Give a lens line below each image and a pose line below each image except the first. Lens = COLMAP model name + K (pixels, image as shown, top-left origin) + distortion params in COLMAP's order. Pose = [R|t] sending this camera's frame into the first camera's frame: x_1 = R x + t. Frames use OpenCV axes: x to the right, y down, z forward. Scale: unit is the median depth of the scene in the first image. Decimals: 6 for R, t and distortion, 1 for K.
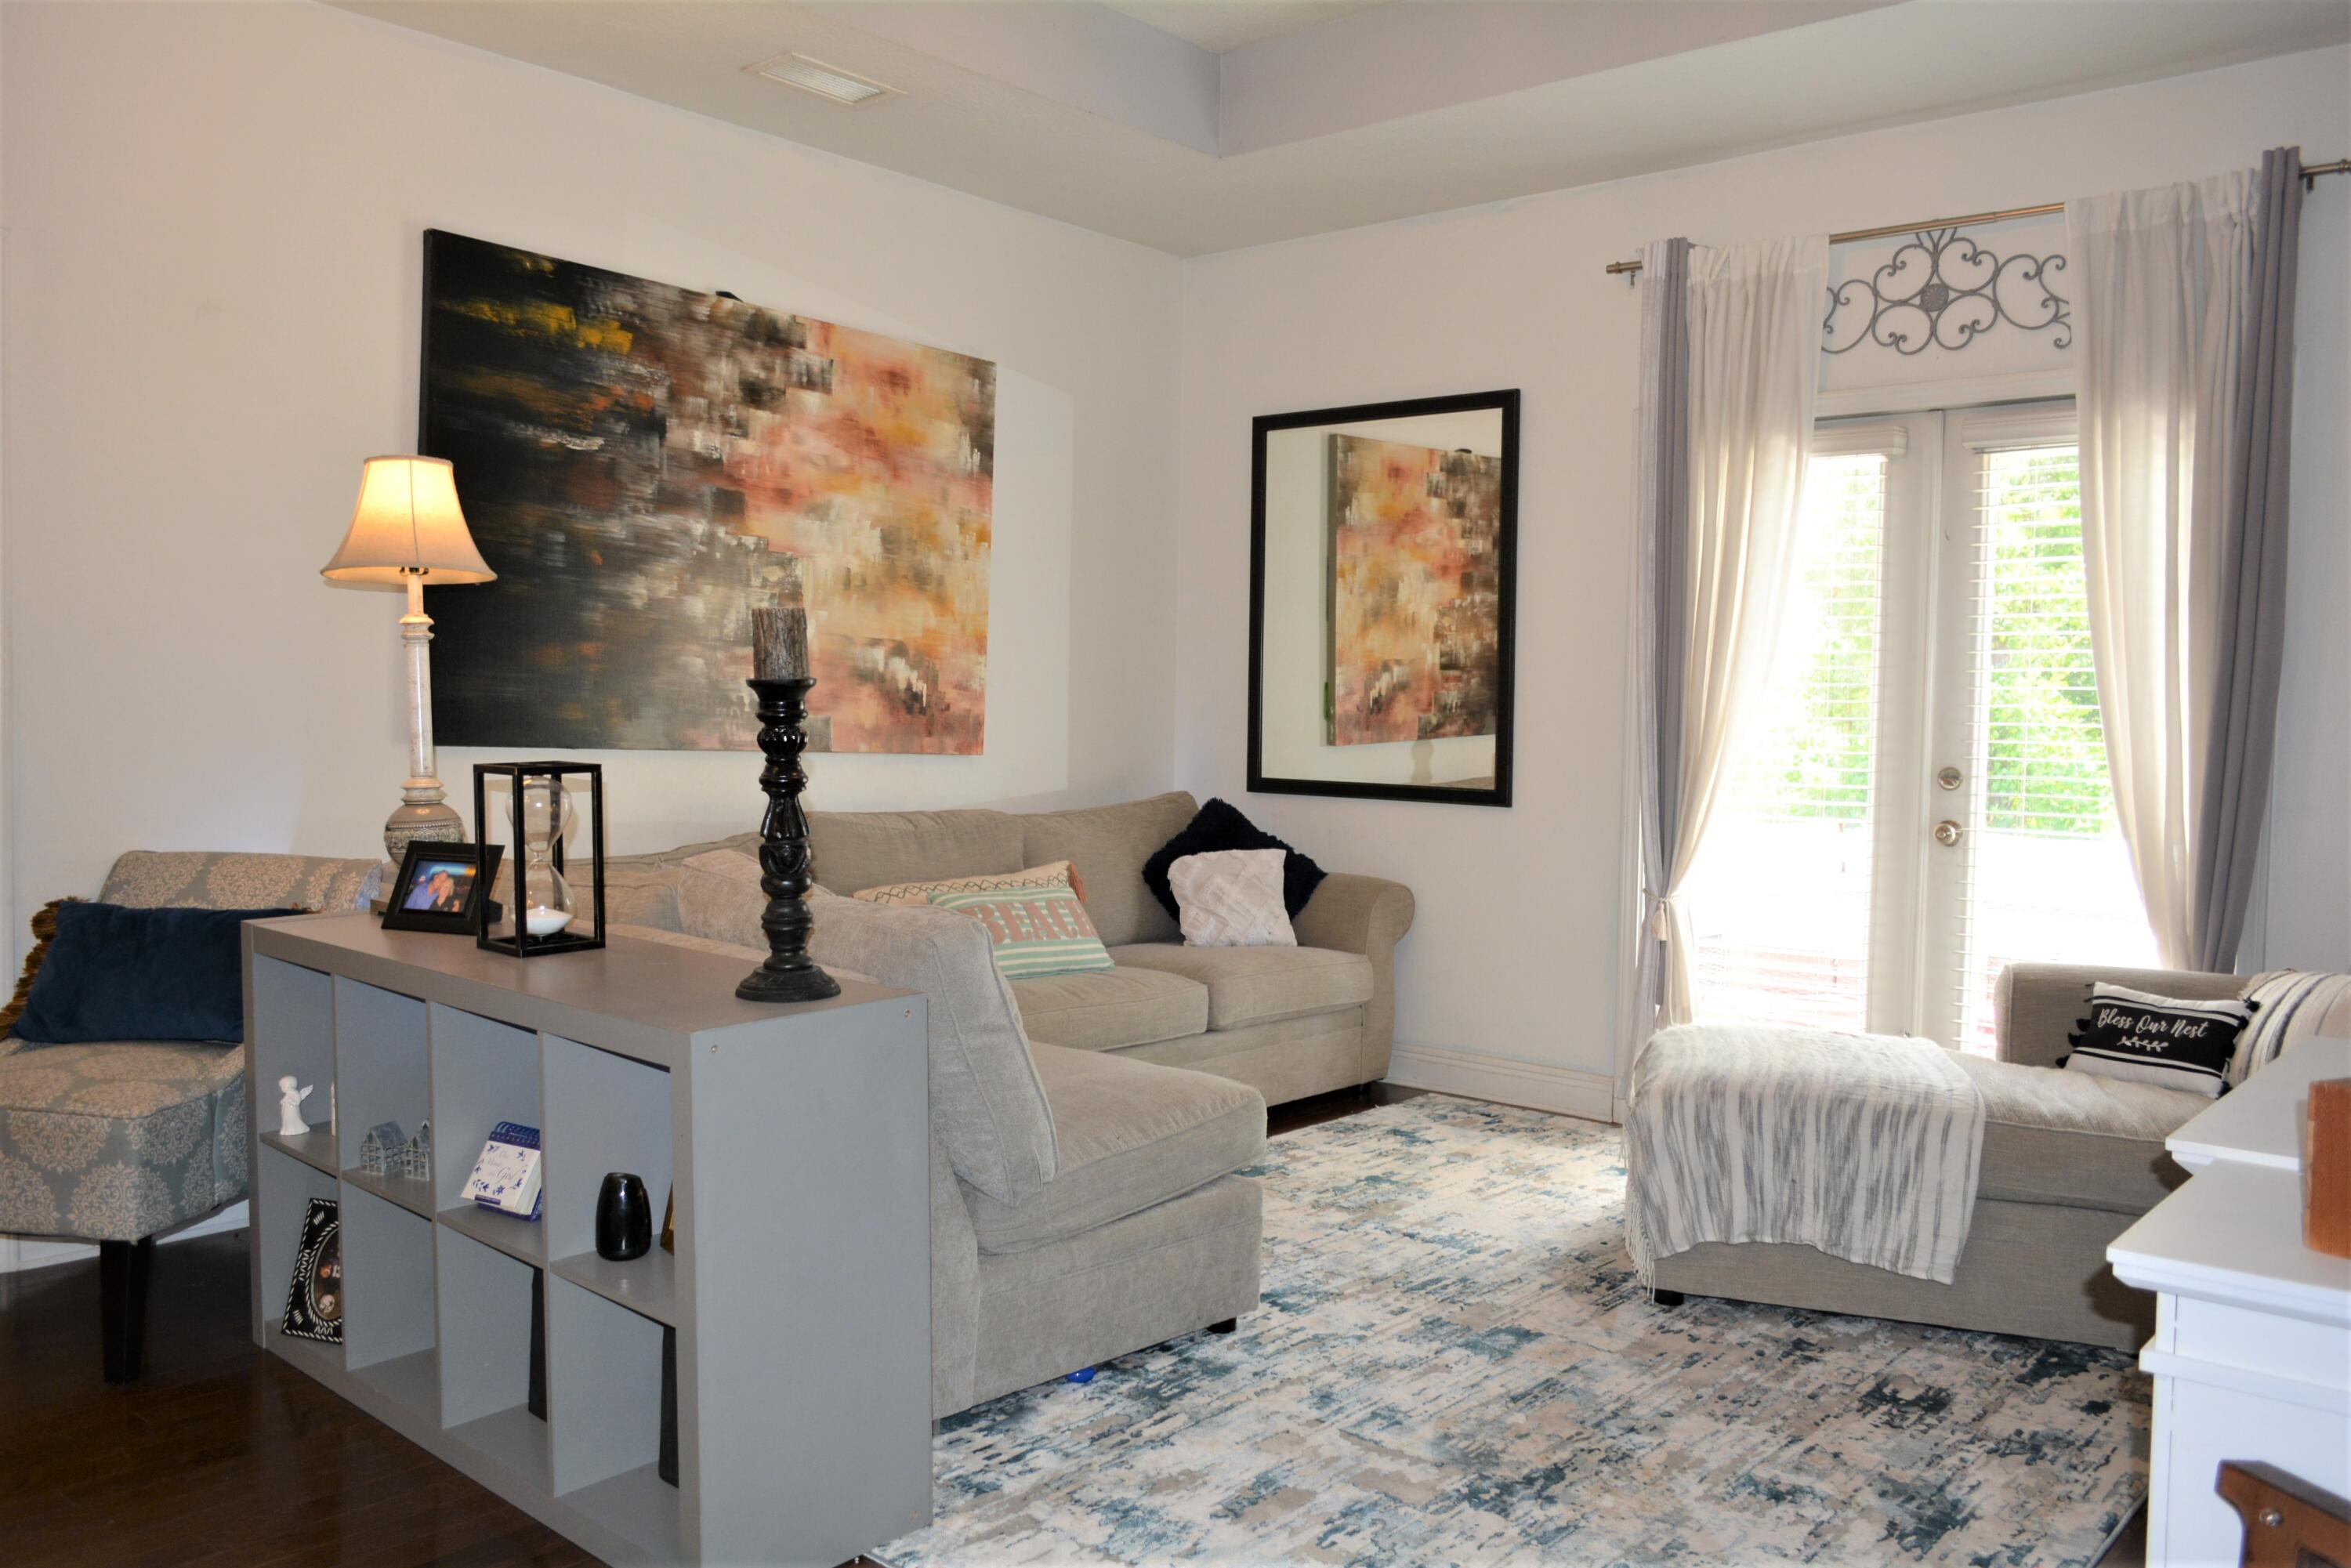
lens RADIAL K [[1812.5, 0, 1174.0], [0, 1812.5, 793.9], [0, 0, 1]] dist [-0.010285, 0.005225]
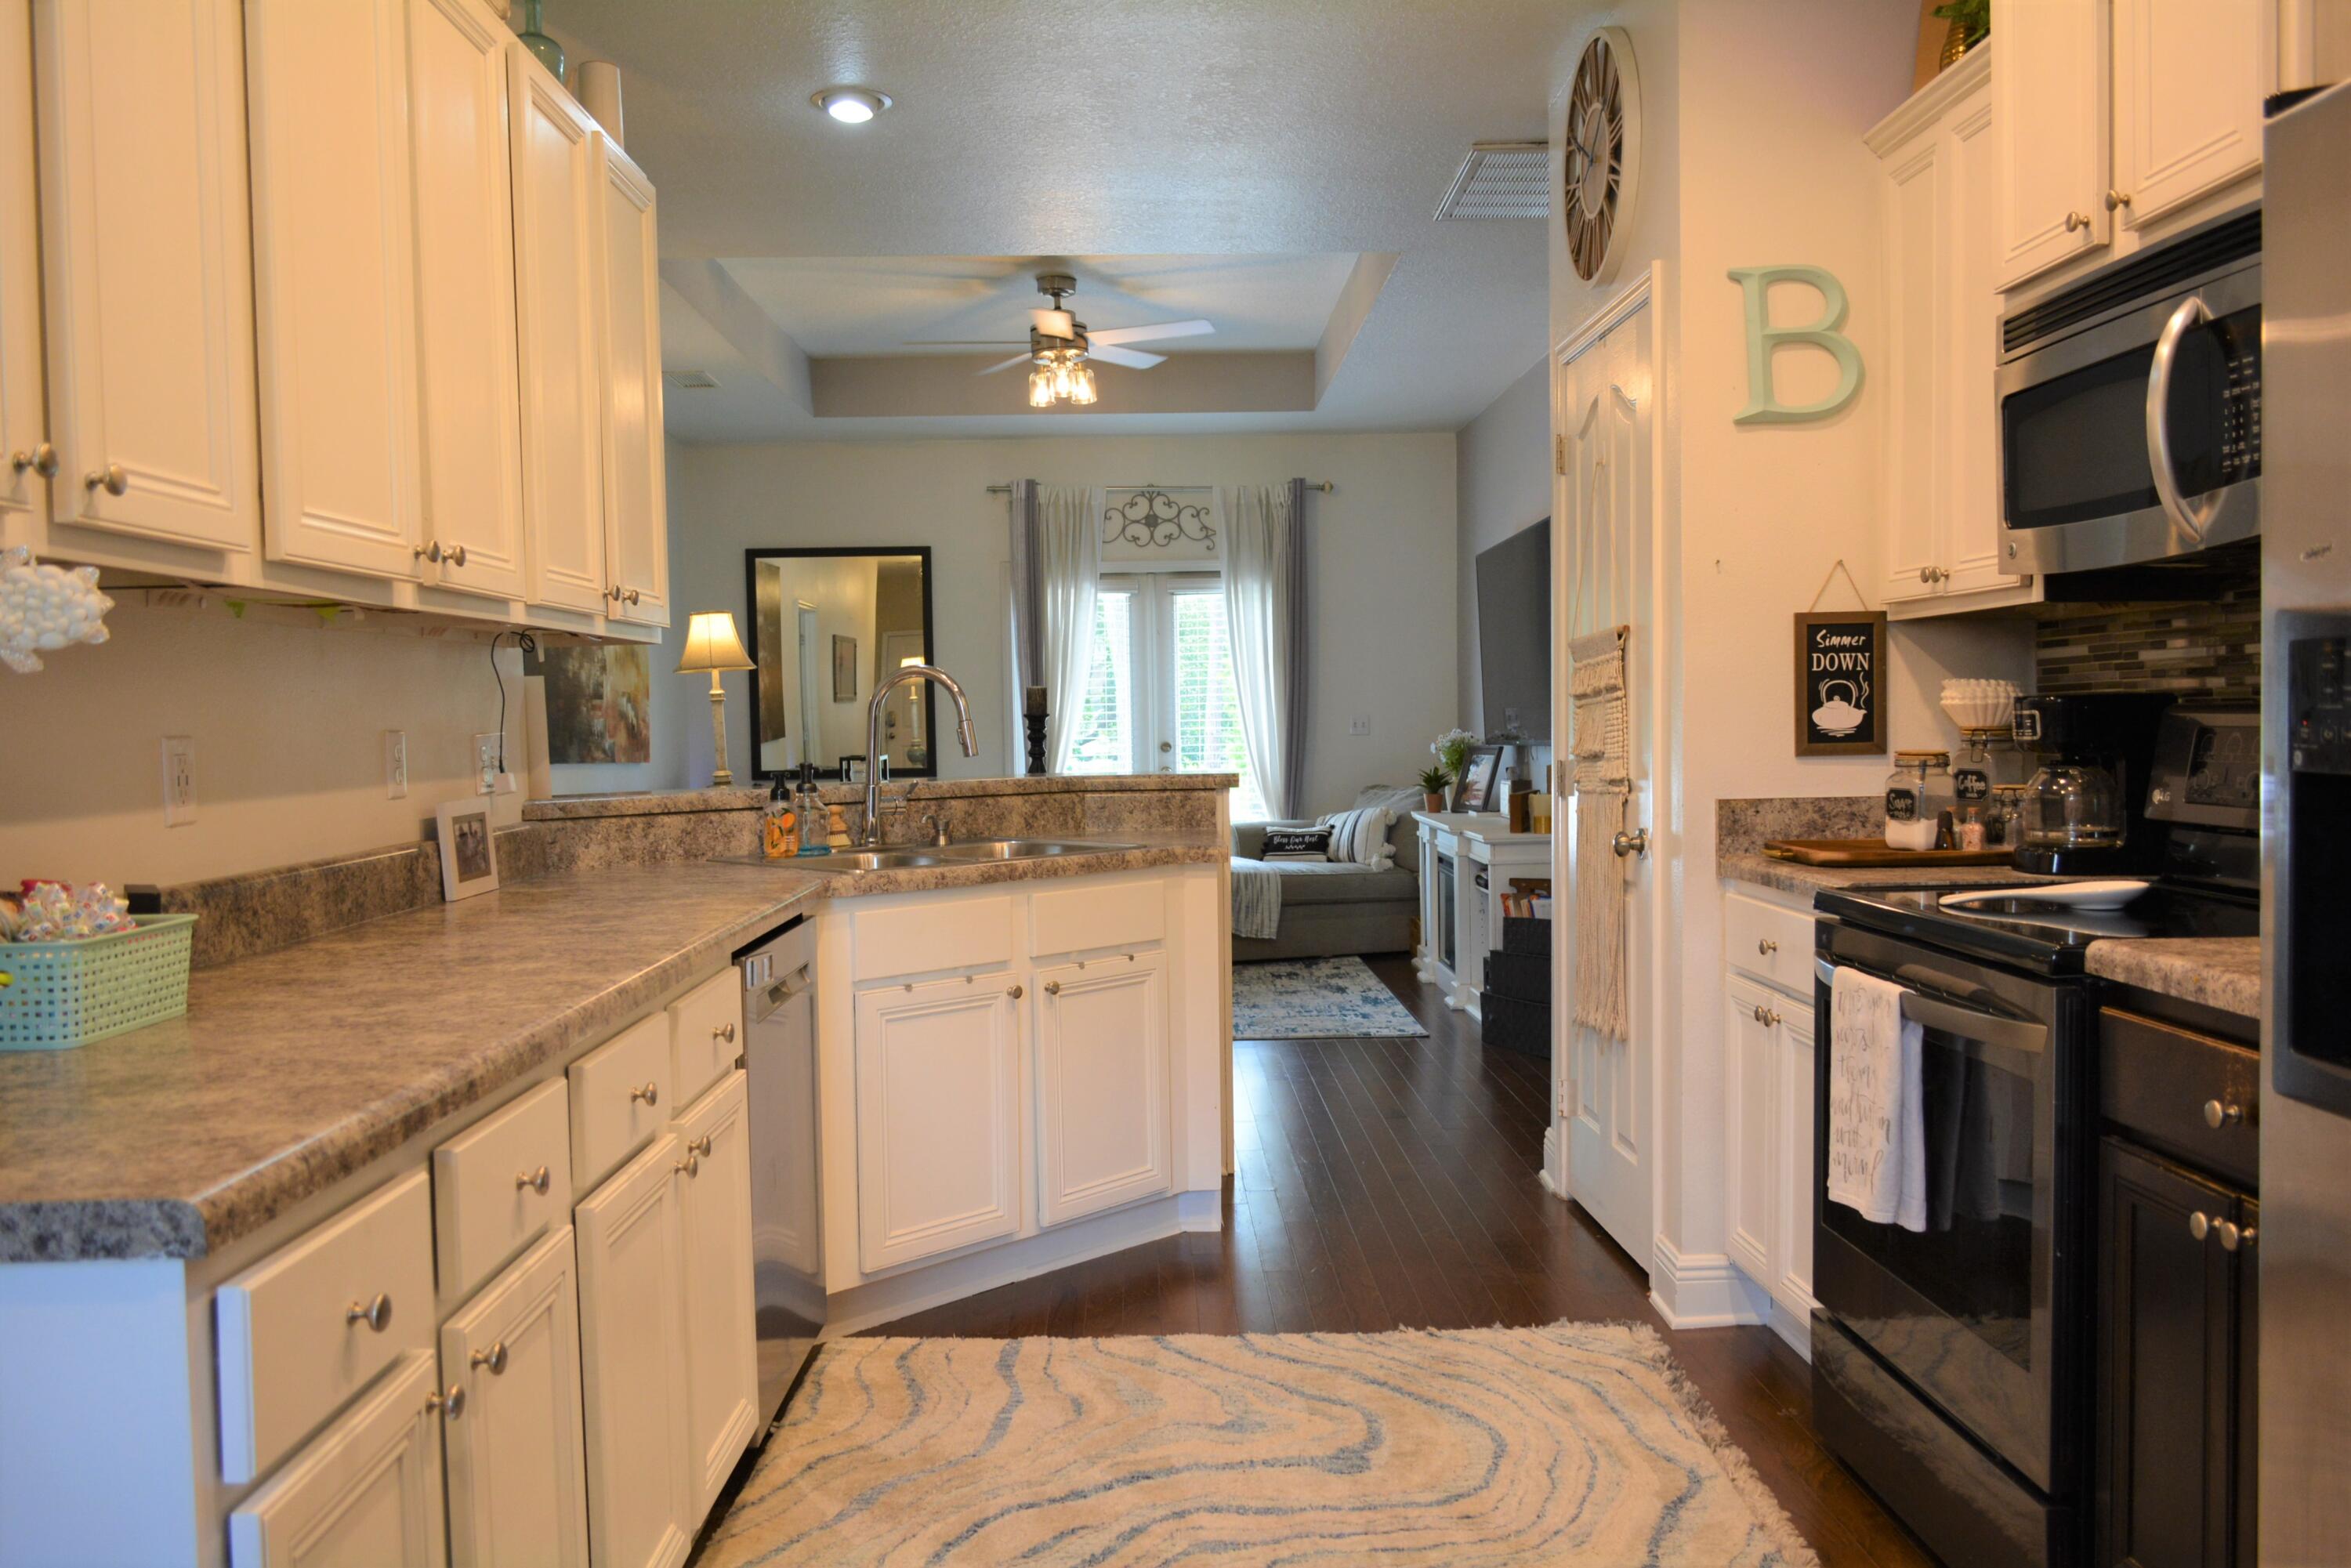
lens RADIAL K [[1812.5, 0, 1172.1], [0, 1812.5, 775.7], [0, 0, 1]] dist [-0.010285, 0.005225]
pose [[0.729399, -0.046414, 0.682512, -1.038476], [0.071961, 0.997366, -0.009079, 0.044871], [-0.680293, 0.055736, 0.730818, -0.558144]]
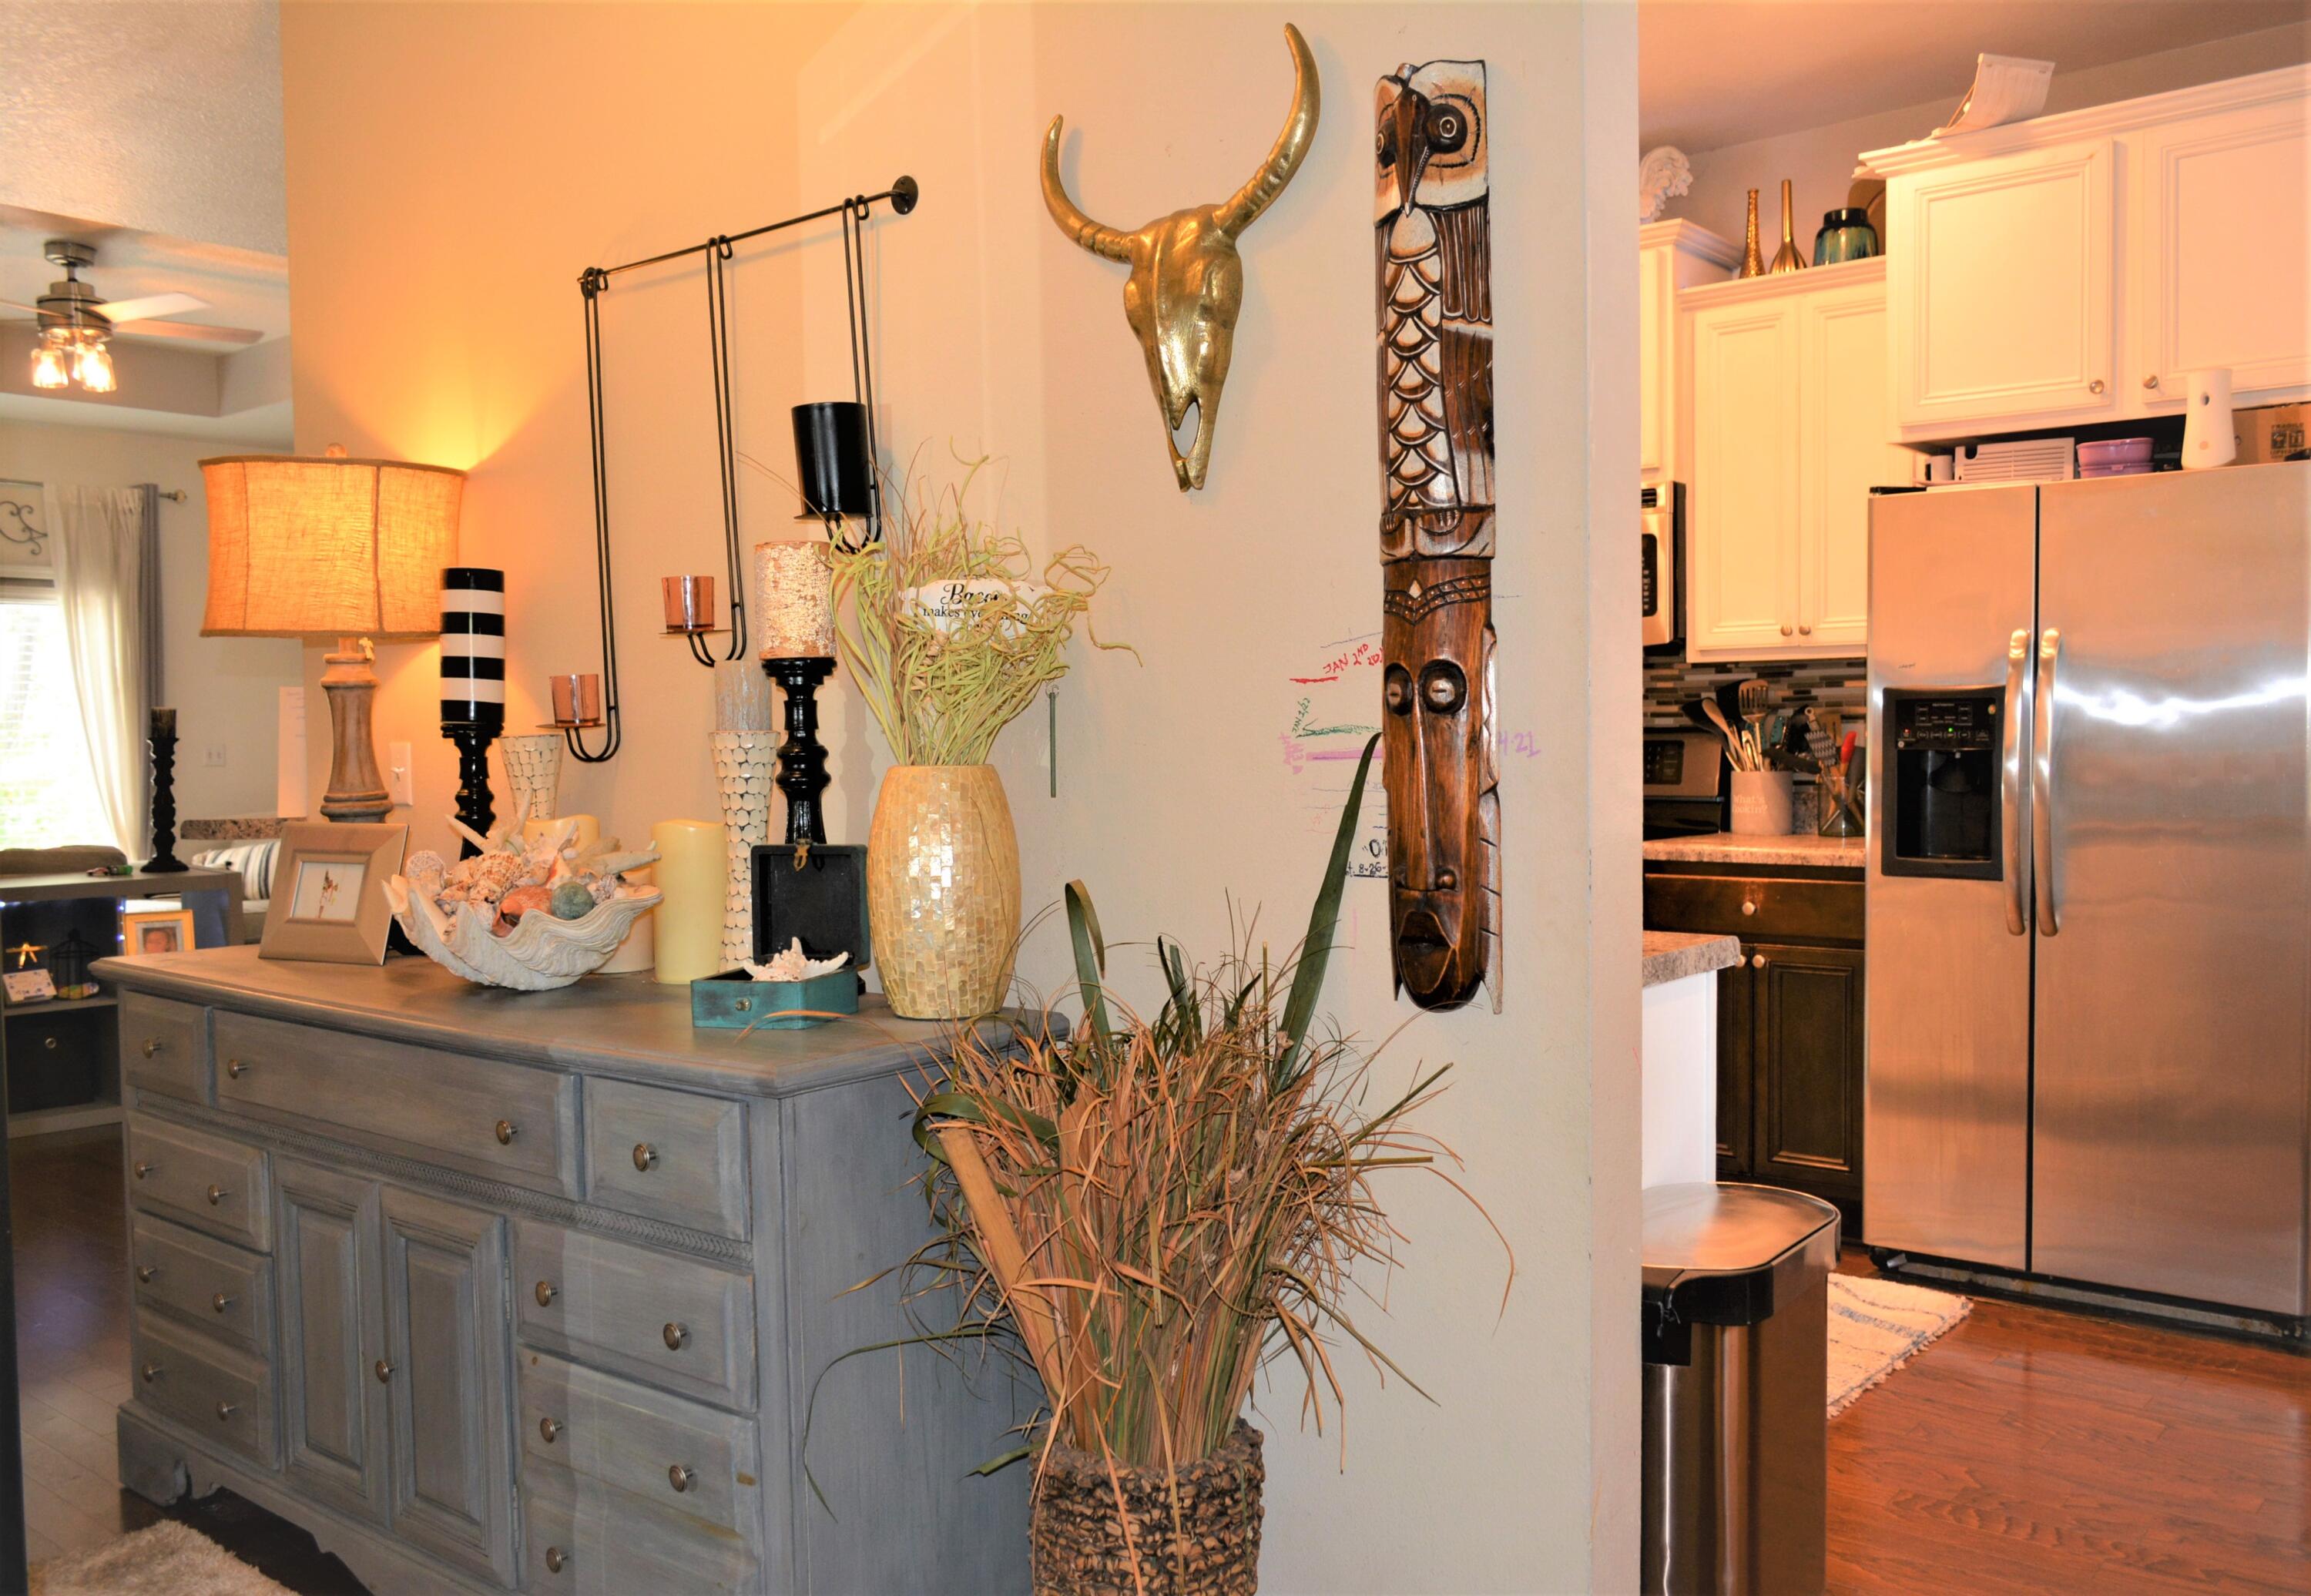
lens RADIAL K [[1900.5, 0, 1164.2], [0, 1900.5, 815.2], [0, 0, 1]] dist [-0.003650, -0.009548]
pose [[-0.046951, -0.055788, 0.997338, -1.539002], [0.081459, 0.994900, 0.059486, 0.005636], [-0.995570, 0.084035, -0.042167, -0.081033]]
